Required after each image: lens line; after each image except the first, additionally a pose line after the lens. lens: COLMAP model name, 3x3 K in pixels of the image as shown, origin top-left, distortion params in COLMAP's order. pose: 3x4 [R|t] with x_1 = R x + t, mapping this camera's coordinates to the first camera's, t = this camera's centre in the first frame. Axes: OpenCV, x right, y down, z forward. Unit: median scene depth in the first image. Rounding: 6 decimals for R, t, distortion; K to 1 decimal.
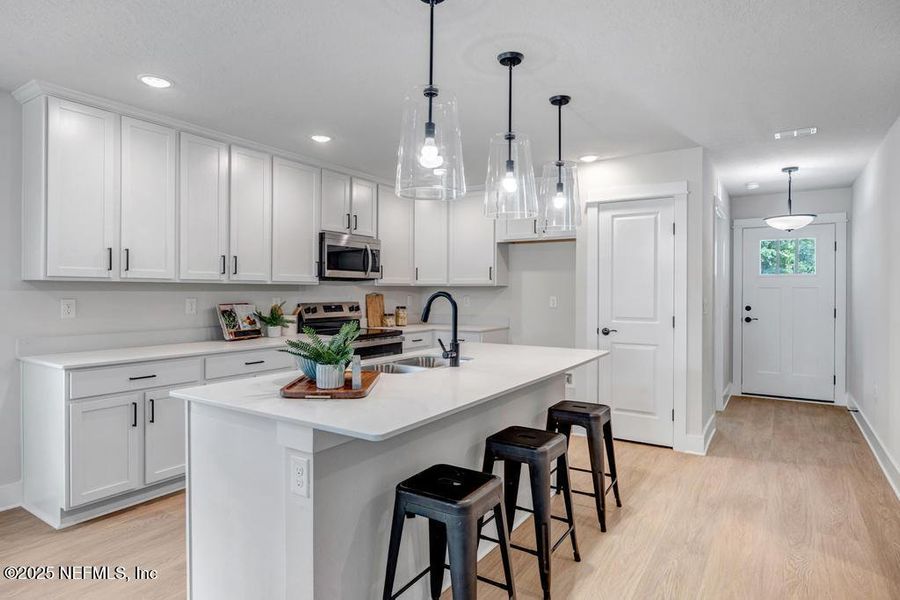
lens RADIAL K [[509.0, 0, 447.5], [0, 509.0, 295.2], [0, 0, 1]] dist [-0.000551, -0.000346]
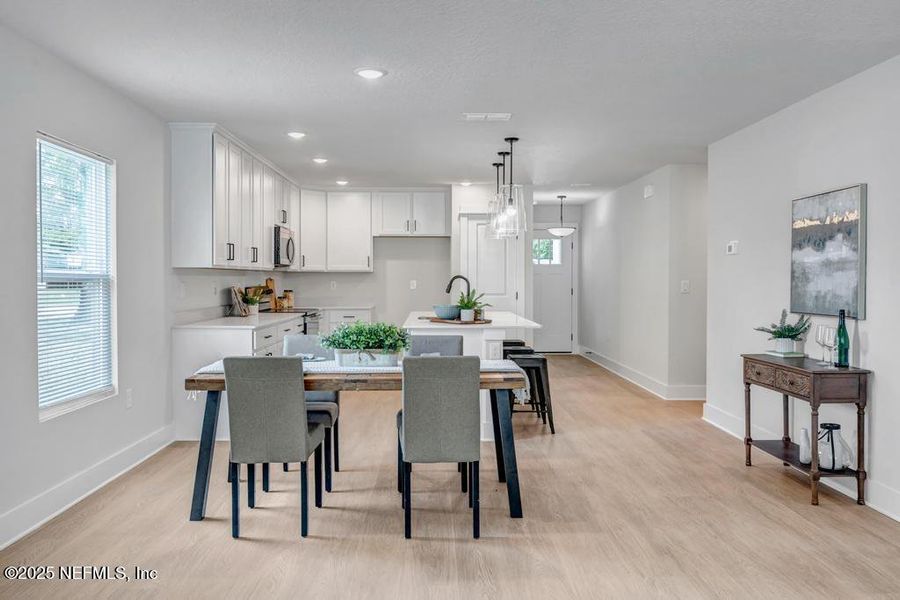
lens RADIAL K [[701.3, 0, 450.0], [0, 701.3, 300.0], [0, 0, 1]] dist [-0.000593, 0.000046]
pose [[0.823498, -0.019732, 0.566977, -0.874343], [0.006487, 0.999657, 0.025369, 0.009151], [-0.567283, -0.017214, 0.823343, -0.601684]]
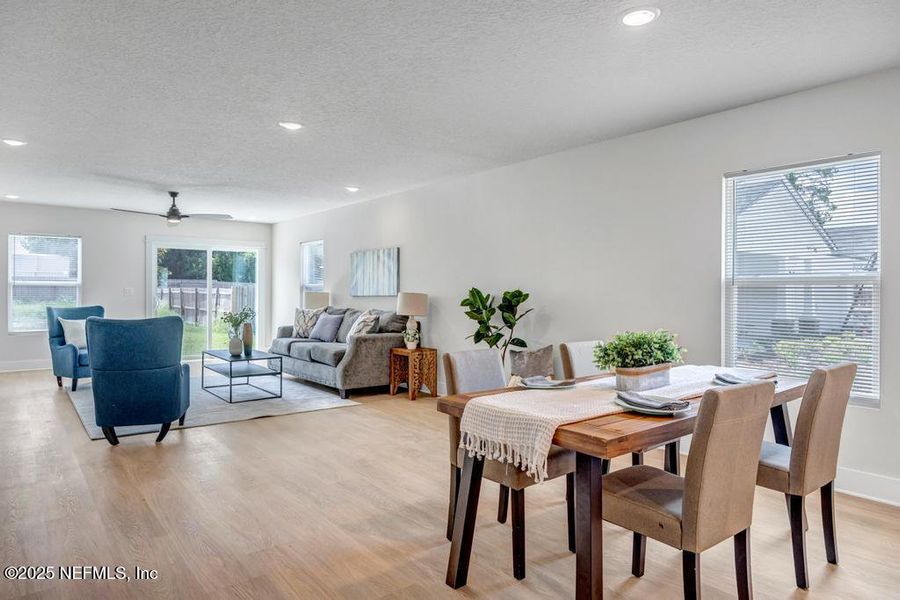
lens RADIAL K [[552.6, 0, 446.3], [0, 552.6, 297.0], [0, 0, 1]] dist [-0.004258, -0.000511]
pose [[-0.314848, -0.000040, -0.949142, 0.154376], [-0.013940, 0.999892, 0.004582, 0.026423], [0.949040, 0.014673, -0.314814, 0.195868]]
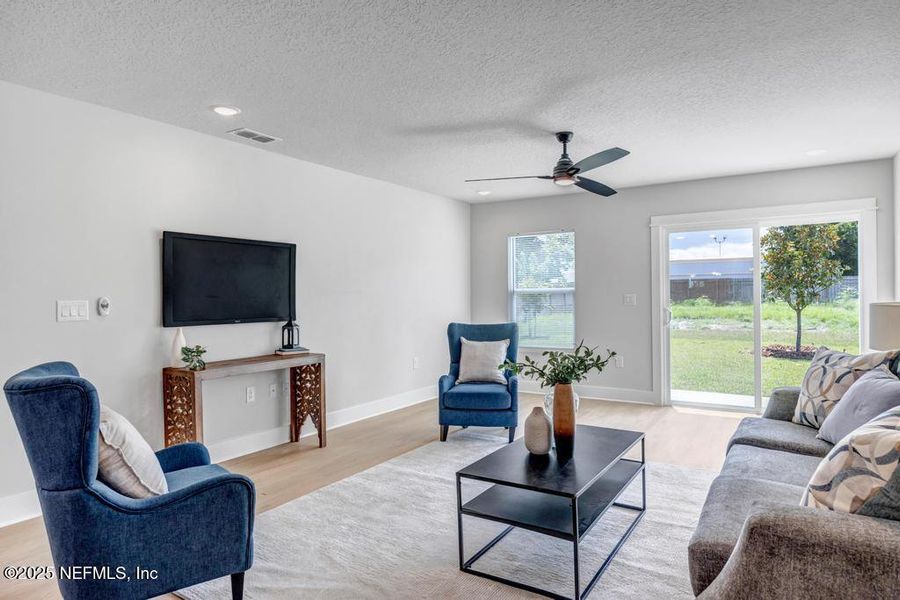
lens RADIAL K [[543.2, 0, 450.4], [0, 543.2, 292.6], [0, 0, 1]] dist [-0.005960, -0.000672]
pose [[-0.999903, 0.004148, -0.013259, -0.923321], [0.004081, 0.999979, 0.005120, 0.004516], [0.013280, 0.005065, -0.999899, -0.151534]]
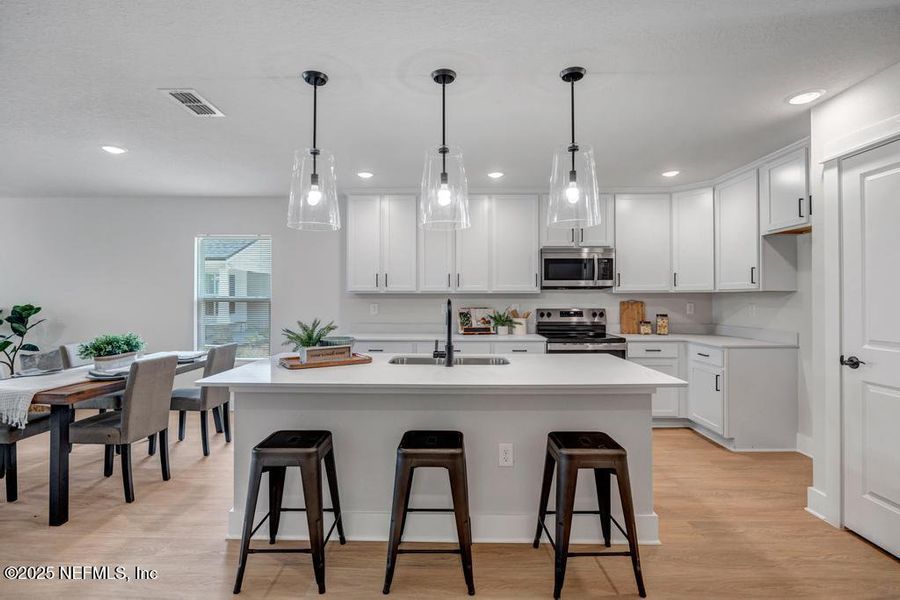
lens RADIAL K [[429.2, 0, 447.0], [0, 429.2, 295.5], [0, 0, 1]] dist [-0.016092, 0.000400]
pose [[0.530283, -0.008604, -0.847777, 0.488783], [-0.006715, 0.999875, -0.014349, 0.000388], [0.847794, 0.013302, 0.530159, 0.306653]]
